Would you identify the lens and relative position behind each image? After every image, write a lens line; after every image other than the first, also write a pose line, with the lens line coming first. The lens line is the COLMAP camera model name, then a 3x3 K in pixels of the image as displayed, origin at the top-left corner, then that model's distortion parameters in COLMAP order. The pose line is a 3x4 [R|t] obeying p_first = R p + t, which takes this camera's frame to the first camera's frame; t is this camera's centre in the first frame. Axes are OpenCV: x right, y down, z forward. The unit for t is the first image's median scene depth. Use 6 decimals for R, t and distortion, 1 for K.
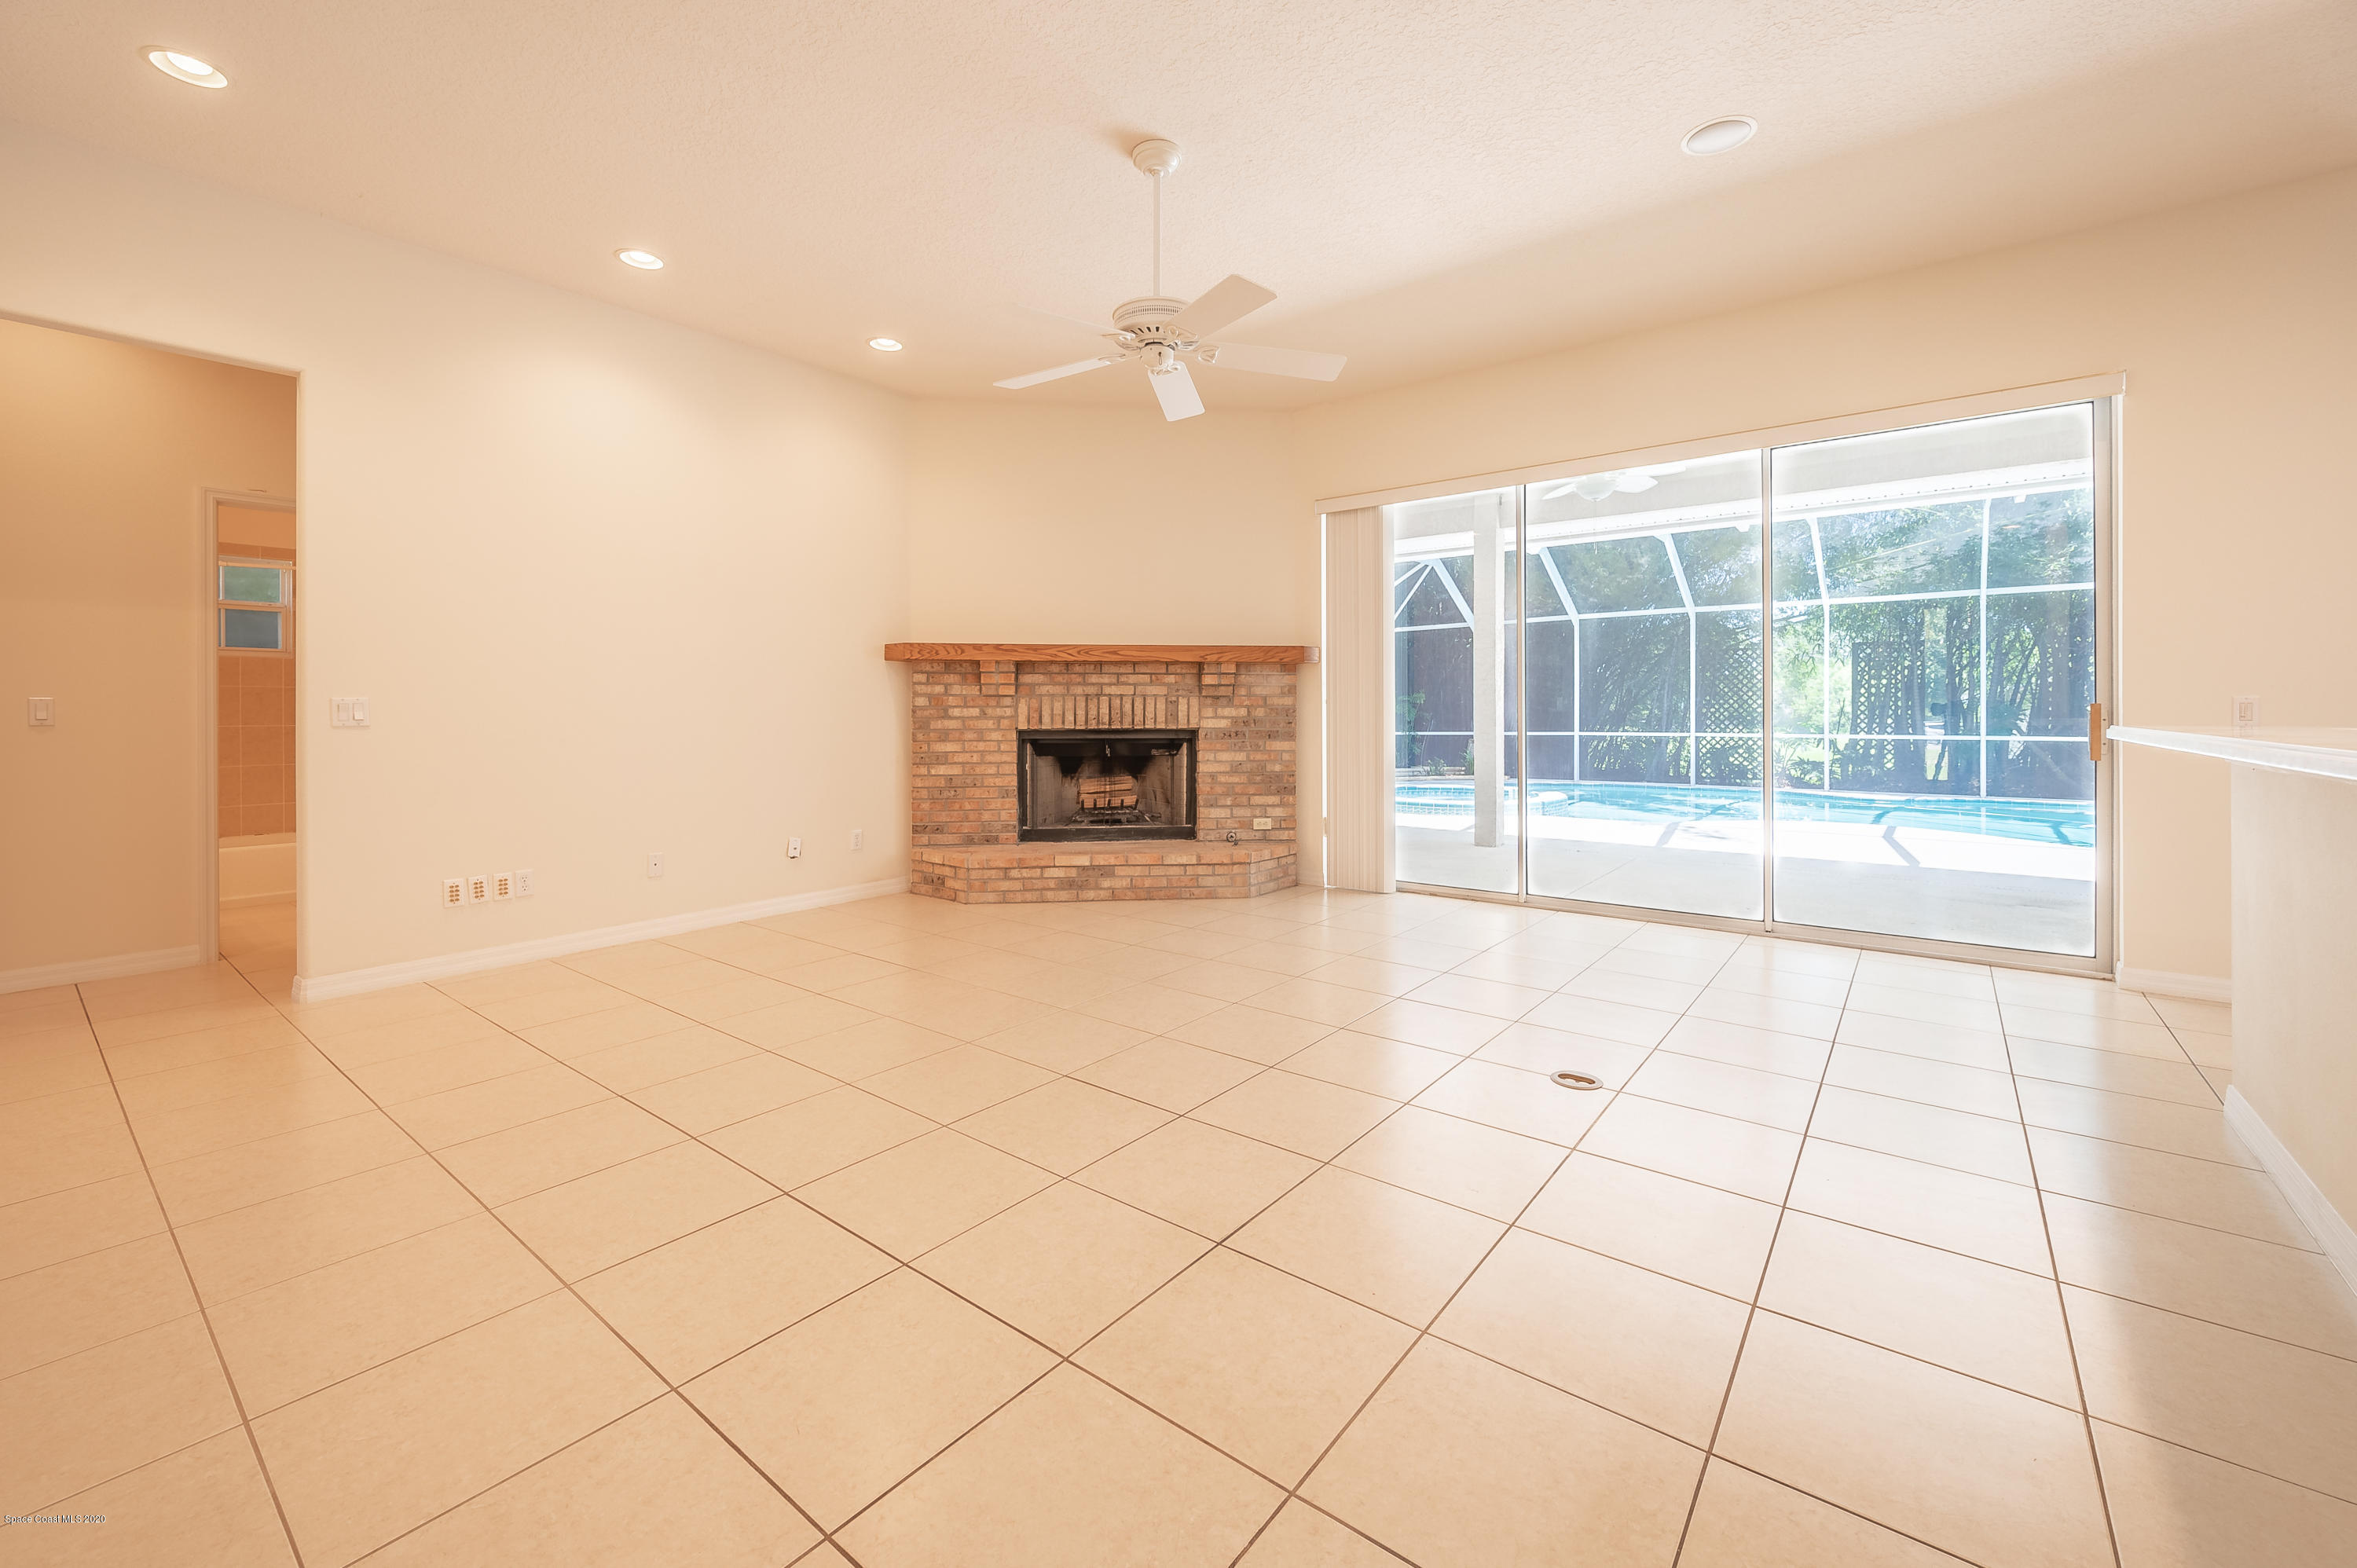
lens RADIAL K [[950.9, 0, 1168.9], [0, 950.9, 713.1], [0, 0, 1]] dist [-0.000564, 0.000145]
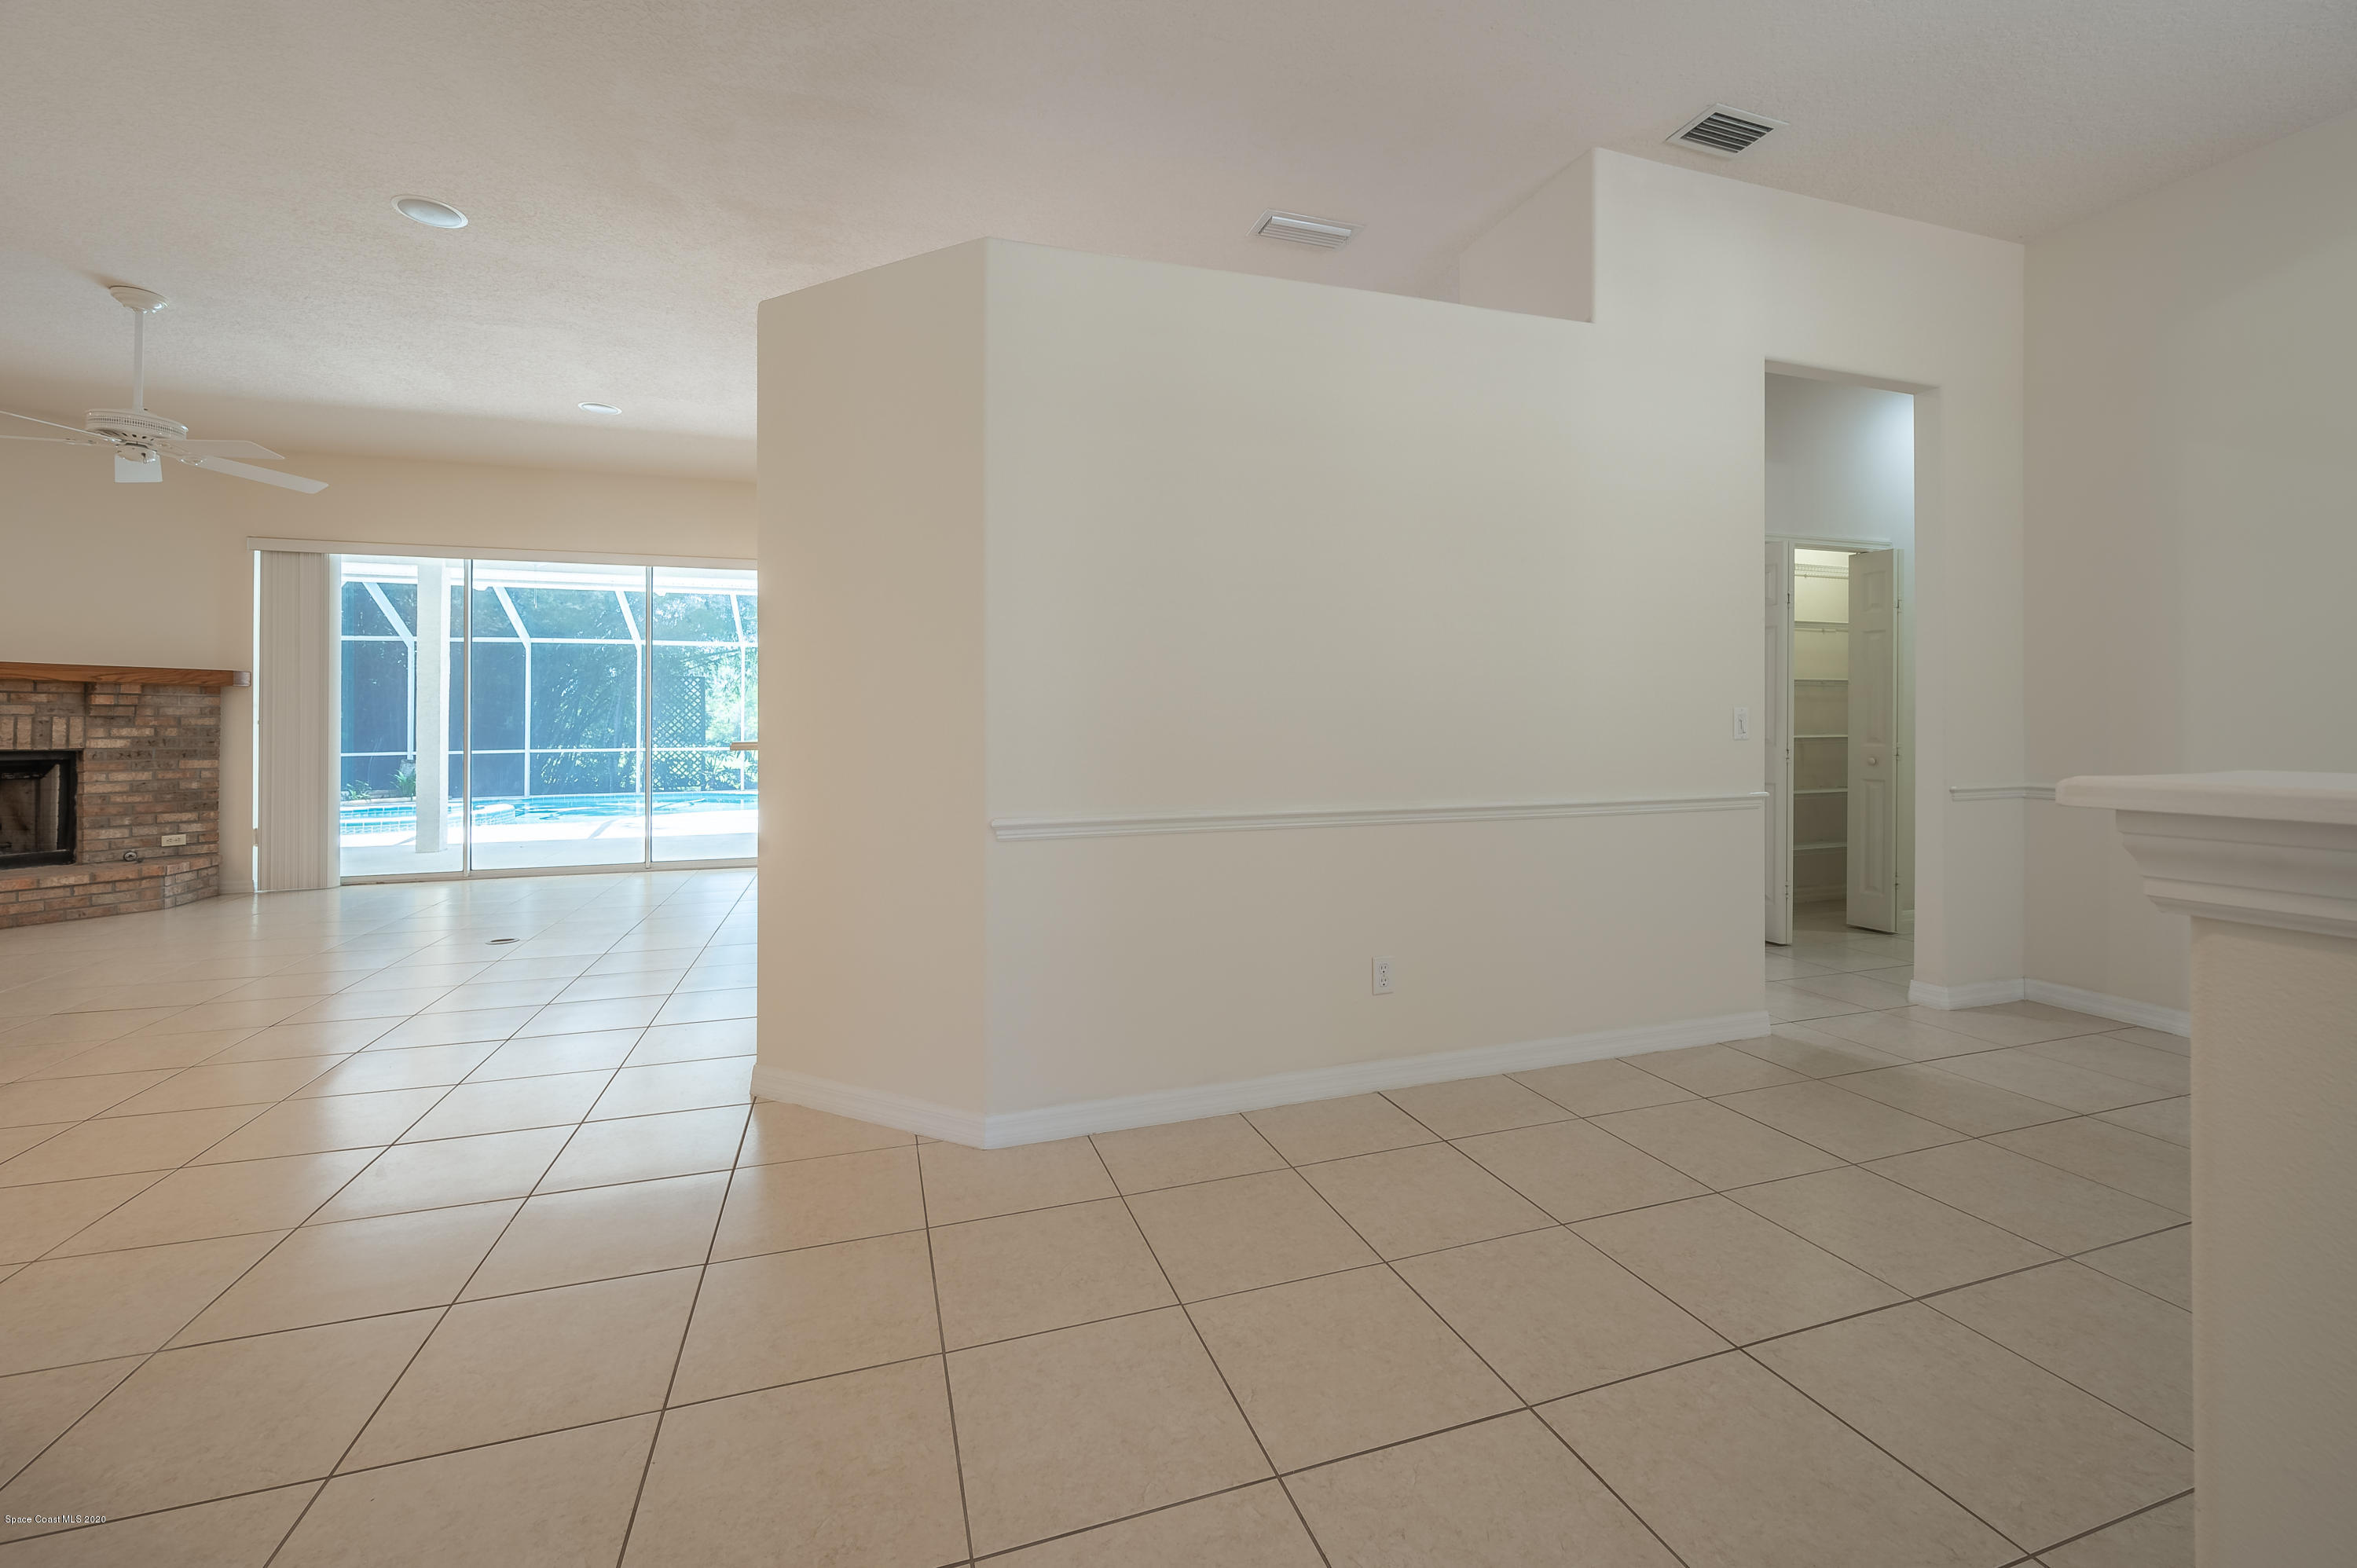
lens RADIAL K [[950.9, 0, 1168.9], [0, 950.9, 713.1], [0, 0, 1]] dist [-0.000564, 0.000145]
pose [[0.548970, 0.012110, 0.835754, -0.172930], [0.003475, 0.999853, -0.016770, -0.000652], [-0.835835, 0.012111, 0.548848, -0.472043]]
